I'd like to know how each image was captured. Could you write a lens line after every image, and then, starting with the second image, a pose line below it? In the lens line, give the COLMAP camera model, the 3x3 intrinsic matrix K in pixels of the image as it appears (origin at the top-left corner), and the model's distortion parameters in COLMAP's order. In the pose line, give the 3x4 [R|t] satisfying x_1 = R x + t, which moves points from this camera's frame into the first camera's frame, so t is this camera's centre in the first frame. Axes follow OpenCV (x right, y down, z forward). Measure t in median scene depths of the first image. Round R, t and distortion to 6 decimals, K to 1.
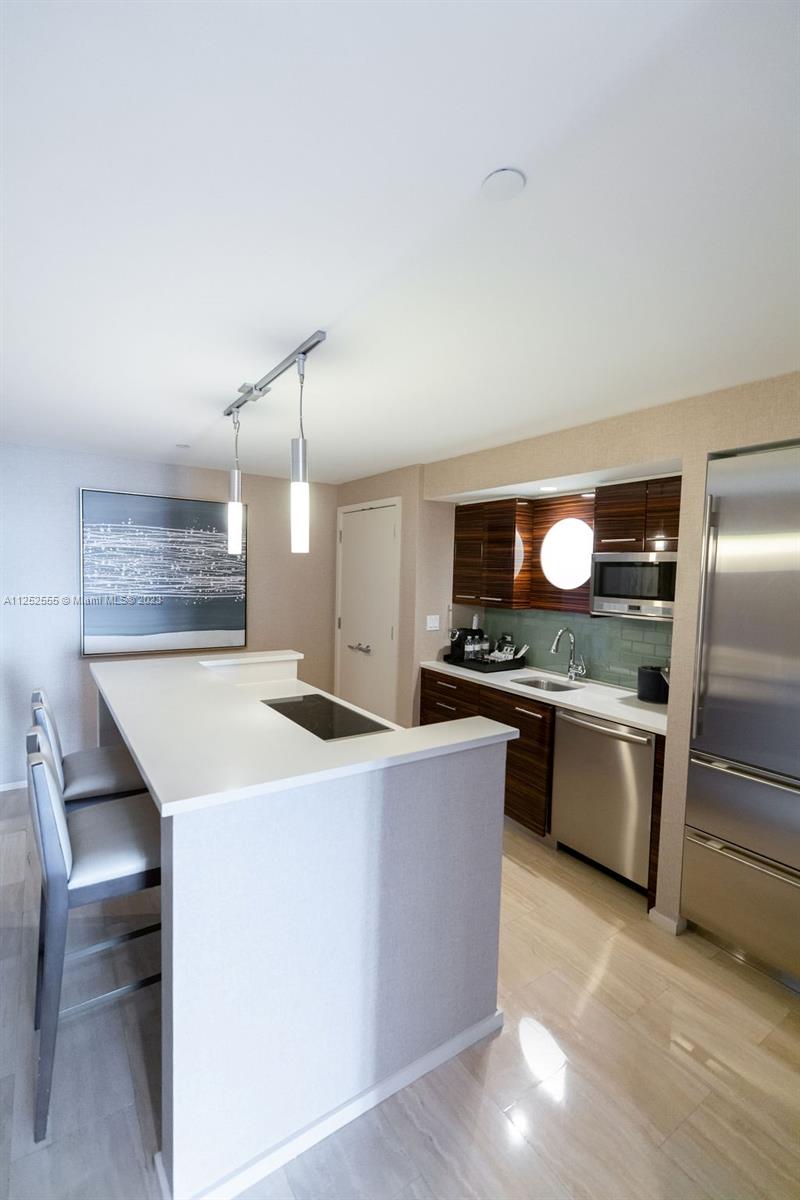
lens RADIAL K [[529.4, 0, 395.4], [0, 529.4, 597.1], [0, 0, 1]] dist [-0.010871, 0.001246]
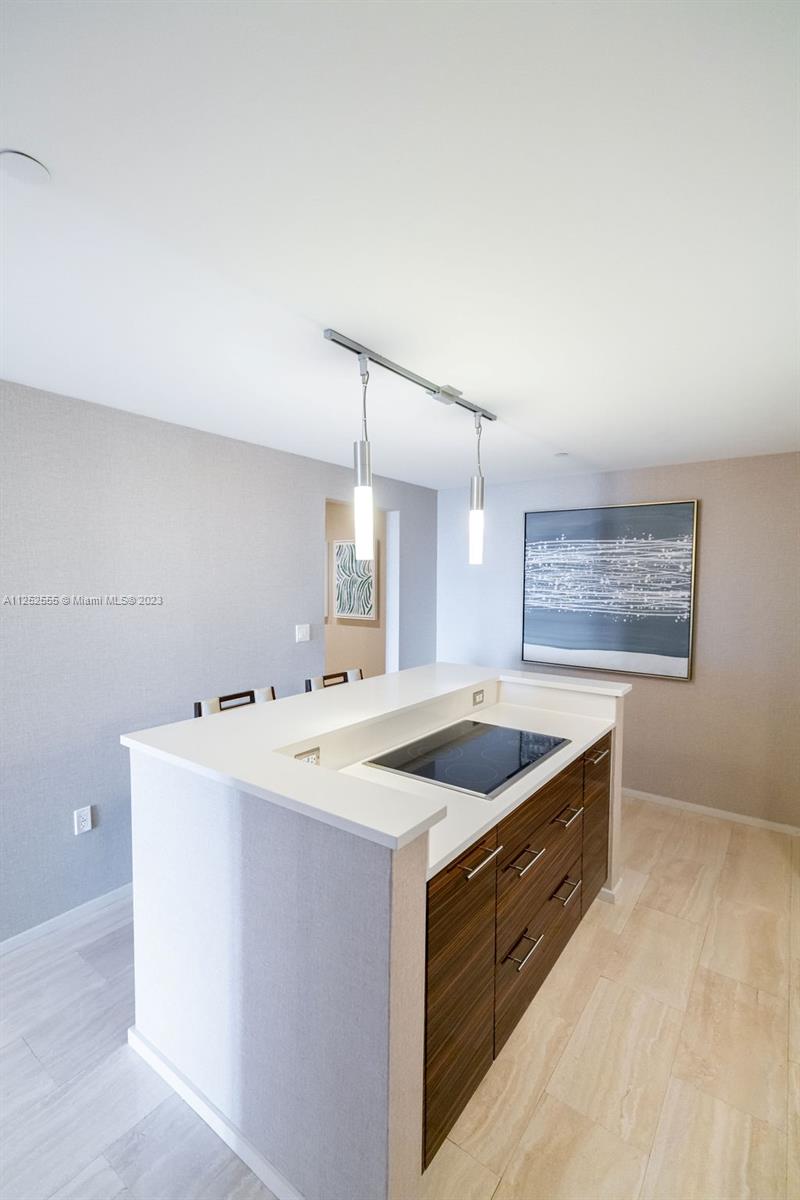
lens RADIAL K [[529.4, 0, 406.2], [0, 529.4, 600.3], [0, 0, 1]] dist [-0.010871, 0.001246]
pose [[0.337828, 0.016599, -0.941061, 0.350488], [-0.045785, 0.998951, 0.001184, -0.007231], [0.940094, 0.042687, 0.338234, 0.355715]]
